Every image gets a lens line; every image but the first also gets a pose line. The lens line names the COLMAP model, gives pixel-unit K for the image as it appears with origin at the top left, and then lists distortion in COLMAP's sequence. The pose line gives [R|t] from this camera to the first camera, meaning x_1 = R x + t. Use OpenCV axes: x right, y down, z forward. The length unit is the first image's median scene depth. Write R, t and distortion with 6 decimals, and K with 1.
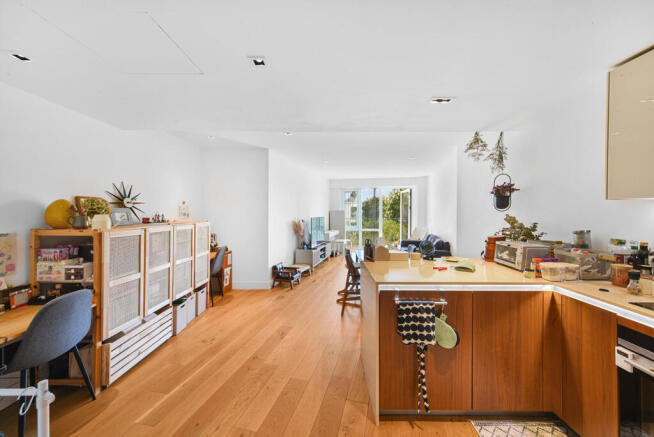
lens RADIAL K [[235.5, 0, 327.0], [0, 235.5, 218.5], [0, 0, 1]] dist [0.006699, 0.000179]
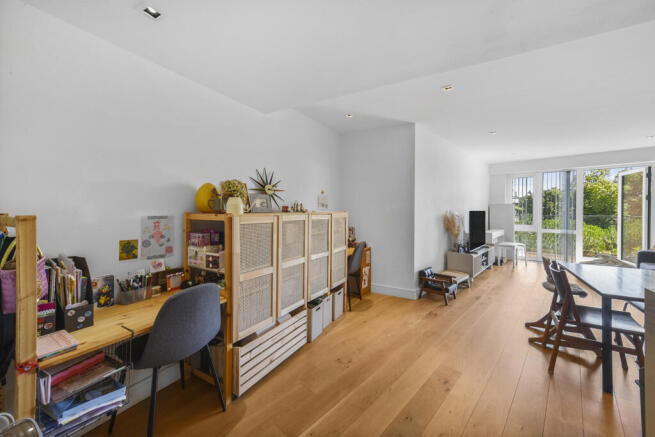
lens RADIAL K [[235.8, 0, 327.5], [0, 235.8, 218.5], [0, 0, 1]] dist [0.006699, 0.000179]
pose [[0.849266, 0.006484, -0.527925, -0.145016], [-0.002239, 0.999960, 0.008680, 0.039985], [0.527960, -0.006190, 0.849247, 0.321985]]
